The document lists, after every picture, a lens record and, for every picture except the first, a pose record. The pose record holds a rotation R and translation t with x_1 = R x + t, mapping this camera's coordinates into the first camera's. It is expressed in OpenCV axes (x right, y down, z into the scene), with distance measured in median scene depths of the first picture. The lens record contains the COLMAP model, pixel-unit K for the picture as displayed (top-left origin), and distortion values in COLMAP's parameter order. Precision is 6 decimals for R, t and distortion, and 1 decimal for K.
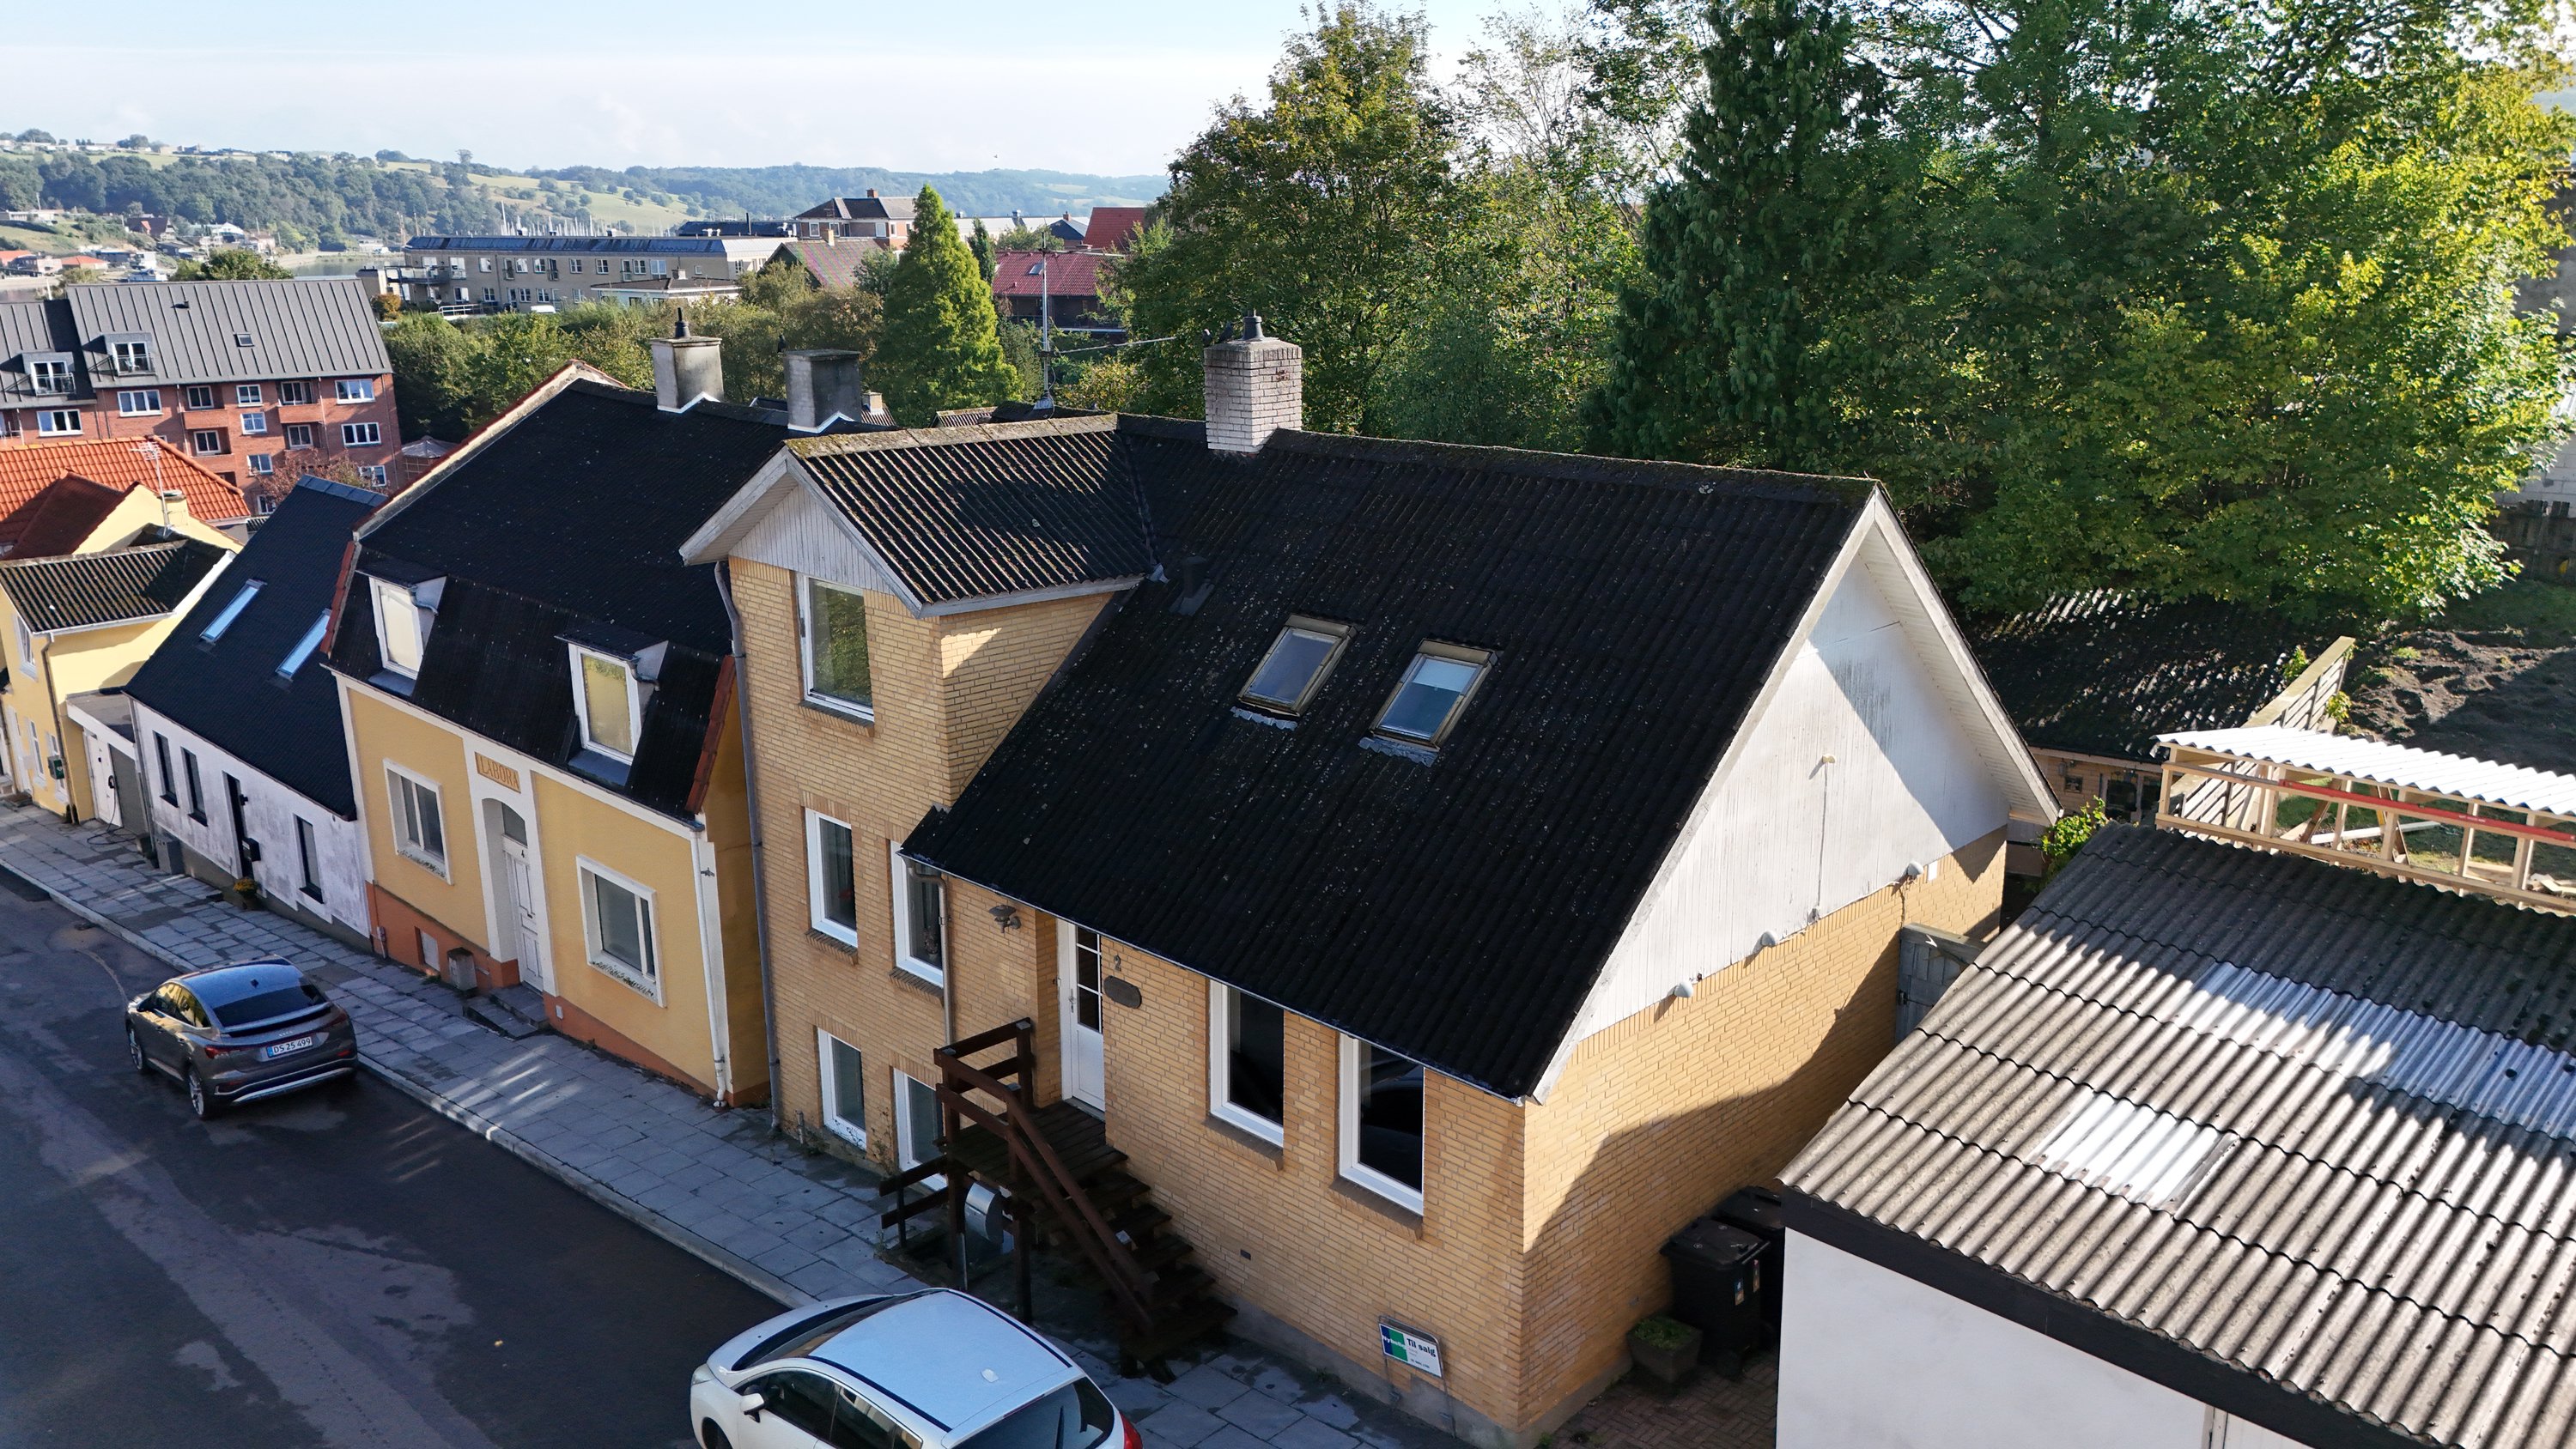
lens RADIAL K [[1861.2, 0, 1288.0], [0, 1861.2, 724.5], [0, 0, 1]] dist [0.077661, -0.088013]
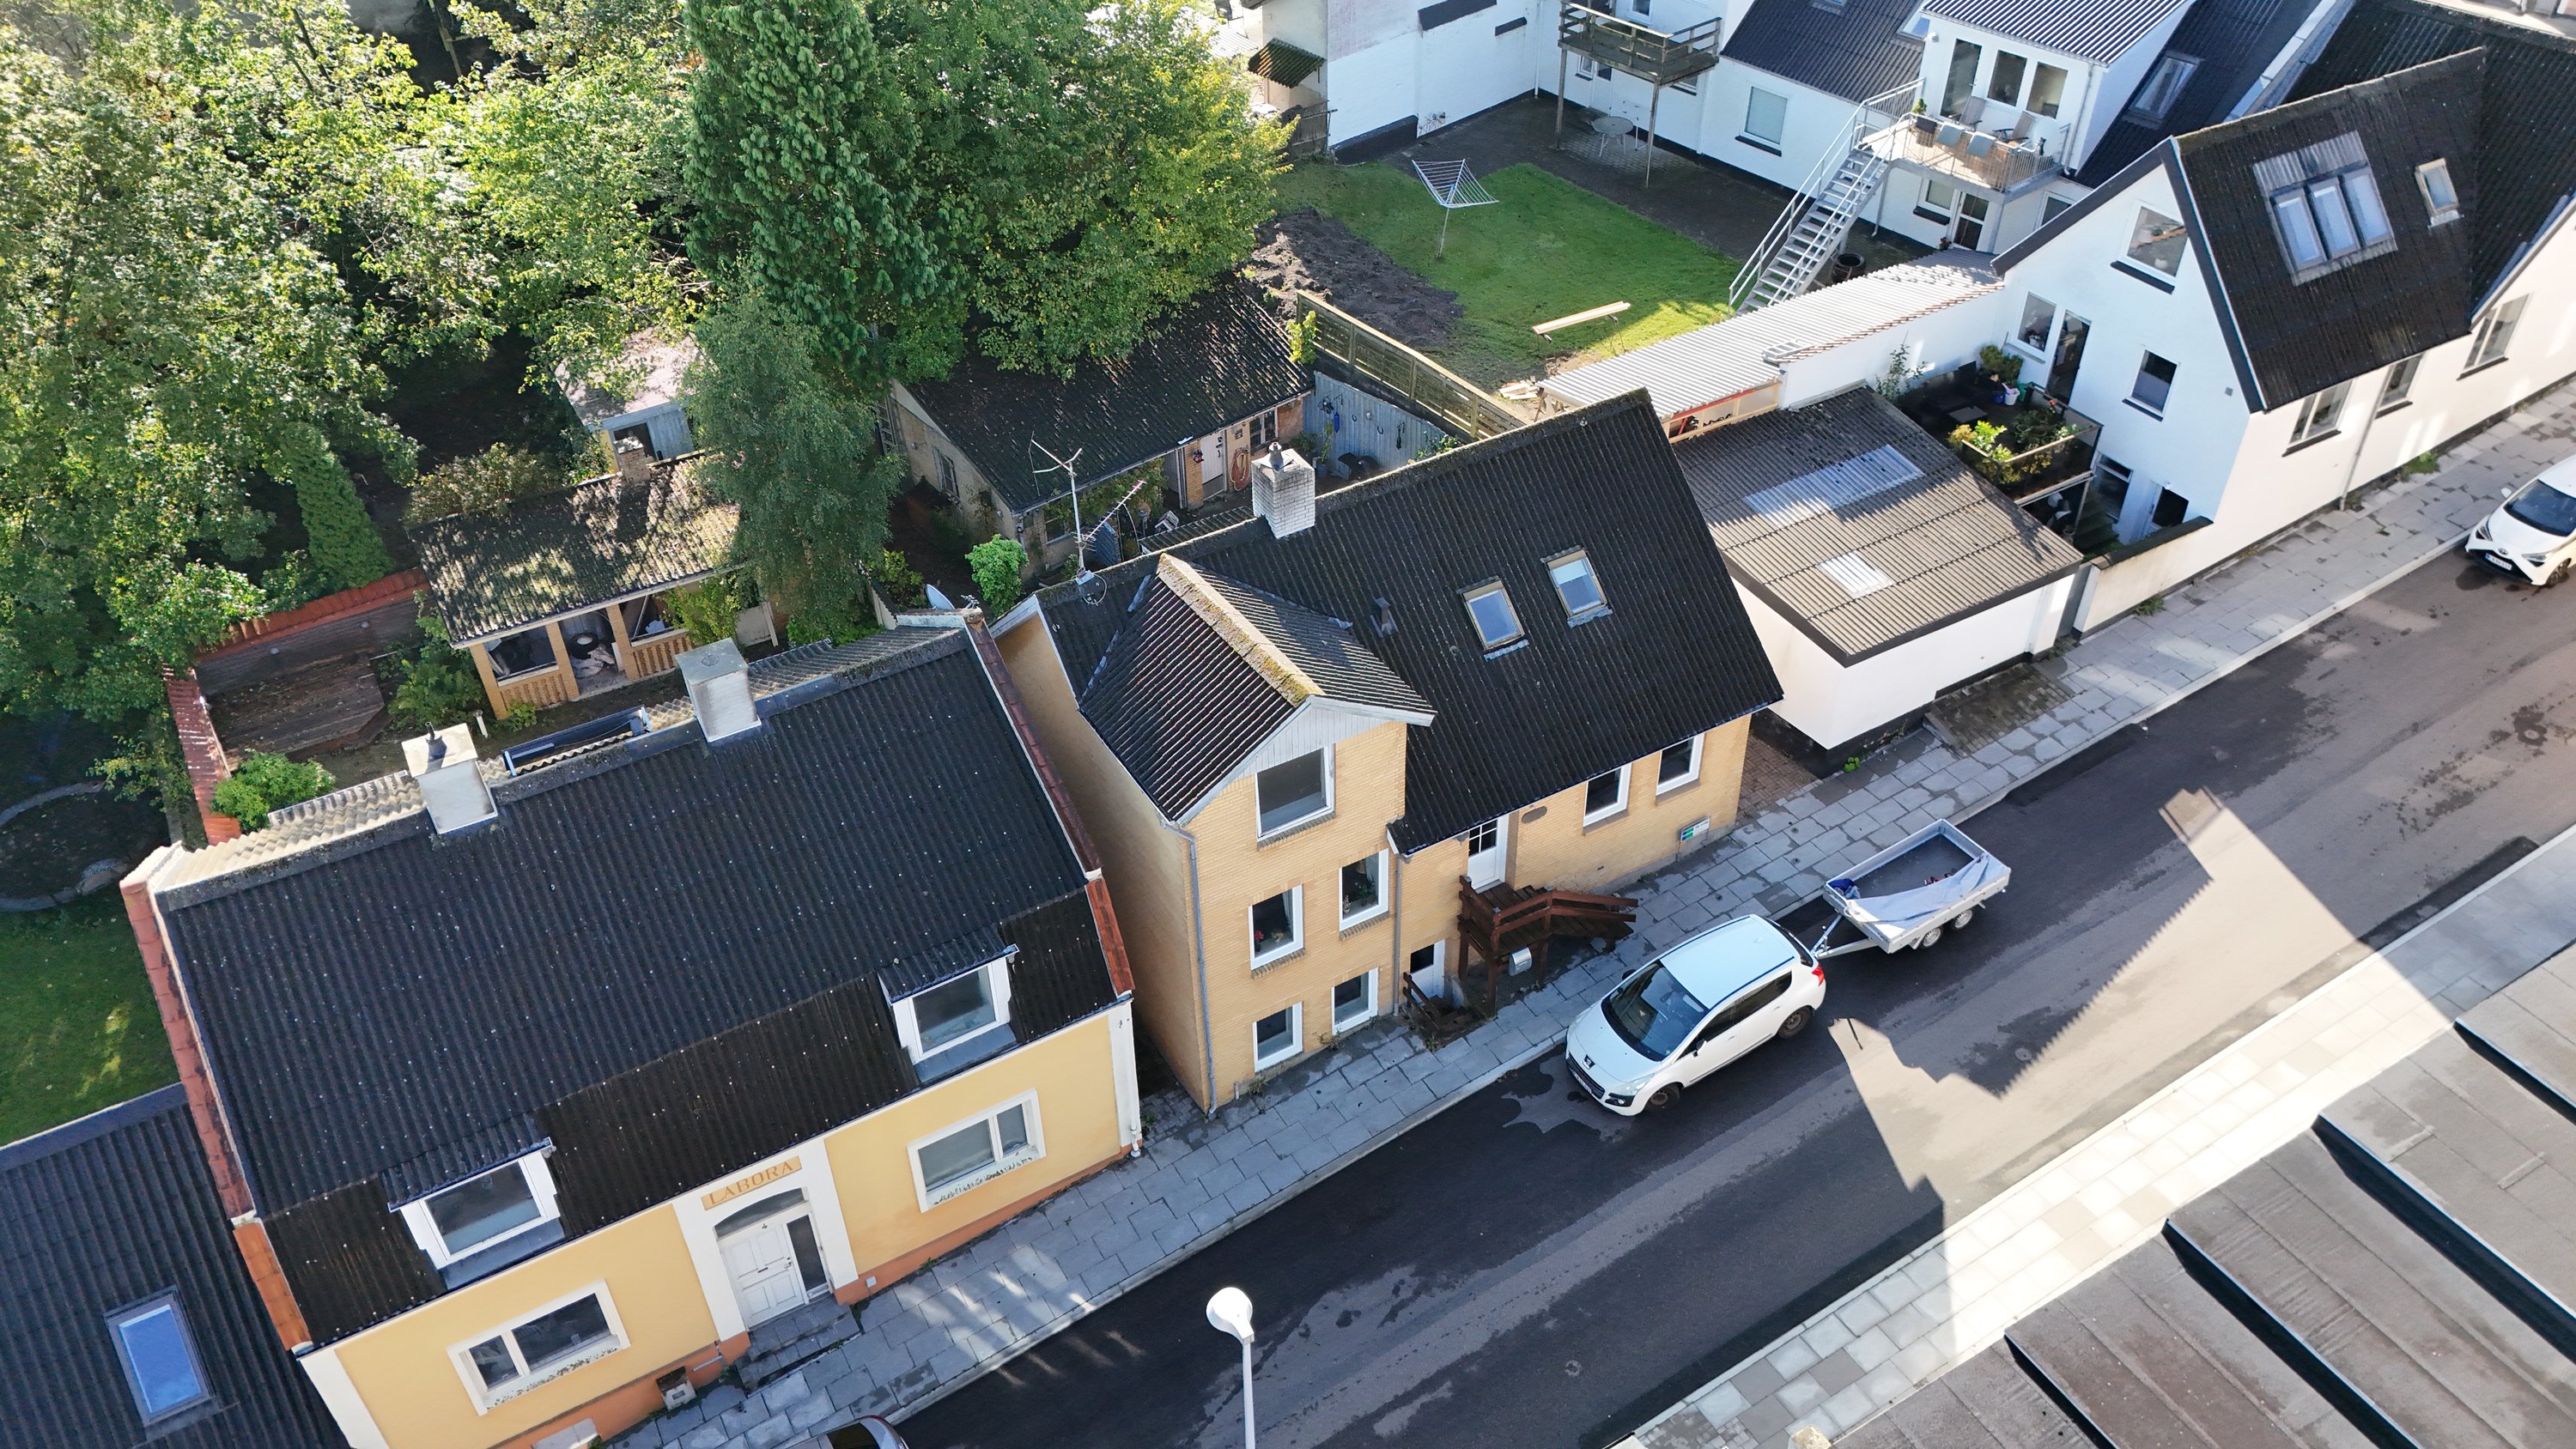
lens RADIAL K [[1861.2, 0, 1288.0], [0, 1861.2, 724.5], [0, 0, 1]] dist [0.077661, -0.088013]
pose [[0.265055, -0.606564, 0.749550, -1.188353], [0.276666, 0.792509, 0.543493, -0.797783], [-0.923689, 0.063319, 0.377875, 0.425698]]
